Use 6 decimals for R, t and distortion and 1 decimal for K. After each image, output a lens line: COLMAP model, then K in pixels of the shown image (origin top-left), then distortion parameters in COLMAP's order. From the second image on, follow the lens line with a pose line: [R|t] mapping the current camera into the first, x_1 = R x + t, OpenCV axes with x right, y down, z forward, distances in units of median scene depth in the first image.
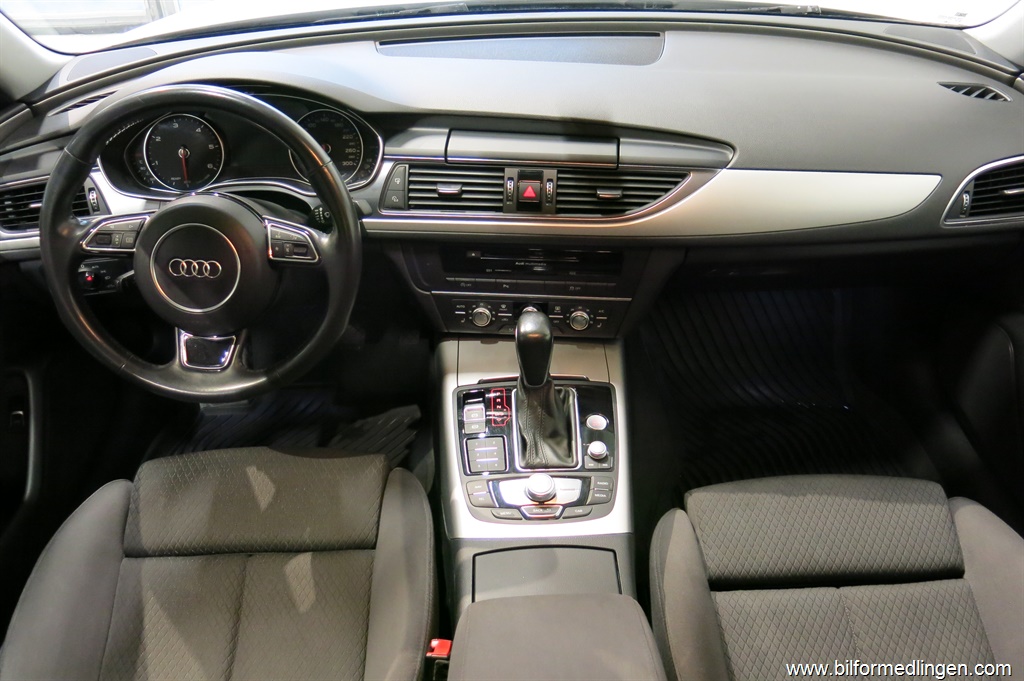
lens RADIAL K [[851.8, 0, 512.0], [0, 851.8, 340.5], [0, 0, 1]] dist [-0.035095, 0.010703]
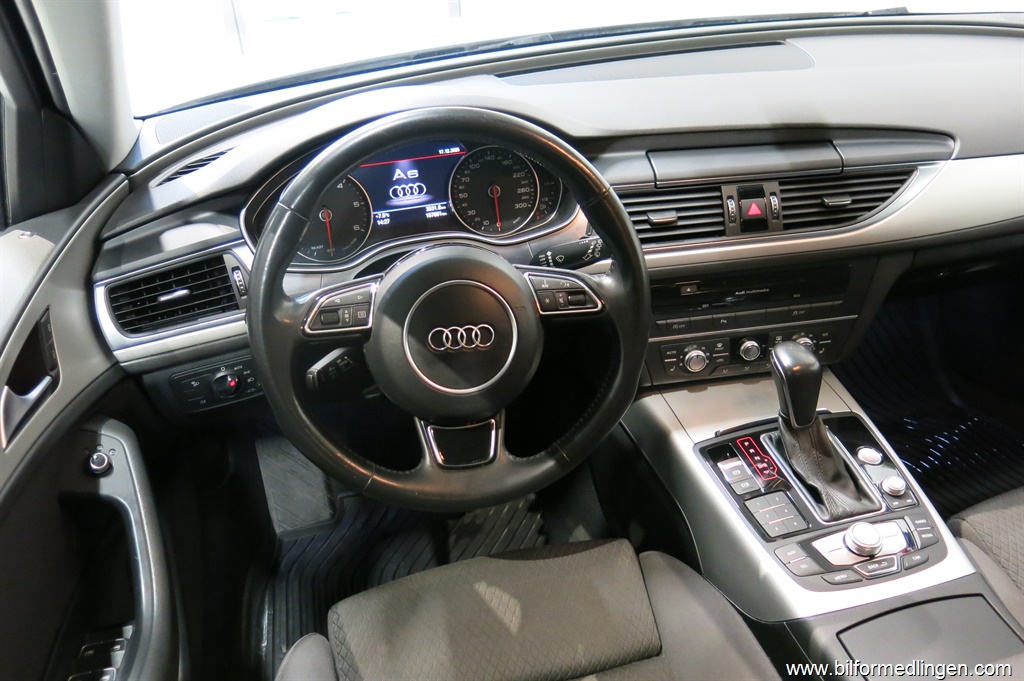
lens RADIAL K [[851.8, 0, 512.0], [0, 851.8, 340.5], [0, 0, 1]] dist [-0.035095, 0.010703]
pose [[0.974705, -0.141058, 0.173357, -0.393541], [0.155745, 0.985007, -0.074191, -0.014169], [-0.160293, 0.099314, 0.982061, 0.187917]]
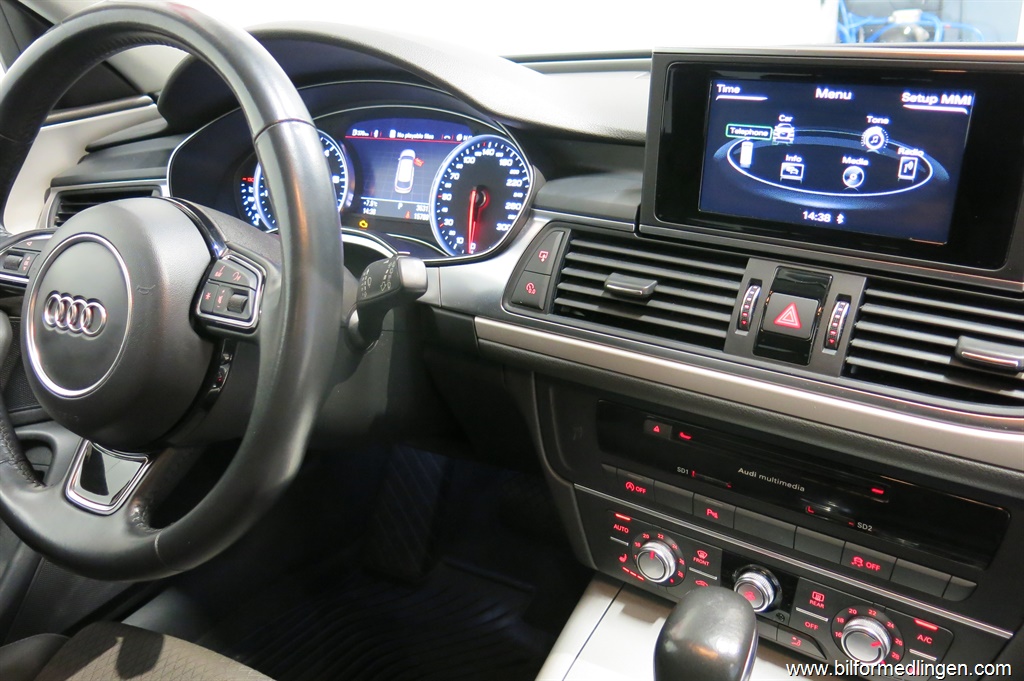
lens RADIAL K [[853.0, 0, 512.0], [0, 853.0, 340.5], [0, 0, 1]] dist [-0.036354, -0.007925]
pose [[0.848766, 0.180940, -0.496846, 0.118050], [-0.282603, 0.949400, -0.137022, -0.062258], [0.446913, 0.256710, 0.856953, 0.562375]]
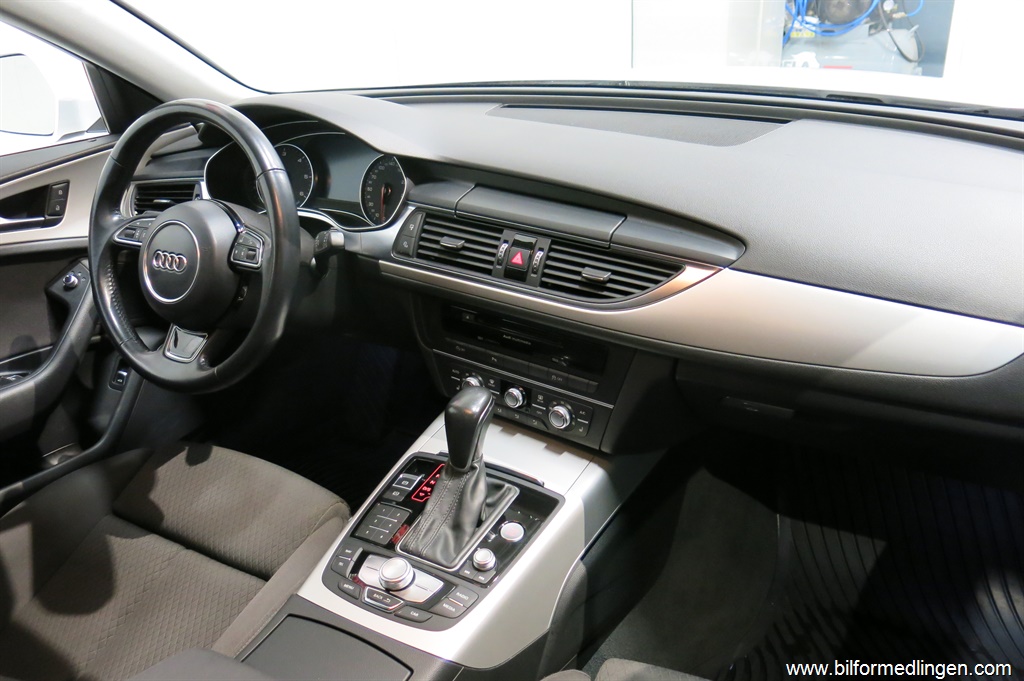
lens RADIAL K [[851.8, 0, 512.0], [0, 851.8, 340.5], [0, 0, 1]] dist [-0.035095, 0.010703]
pose [[0.847384, 0.207887, -0.488593, 0.470334], [-0.273940, 0.959418, -0.066891, -0.029154], [0.454859, 0.190528, 0.869944, 0.229377]]
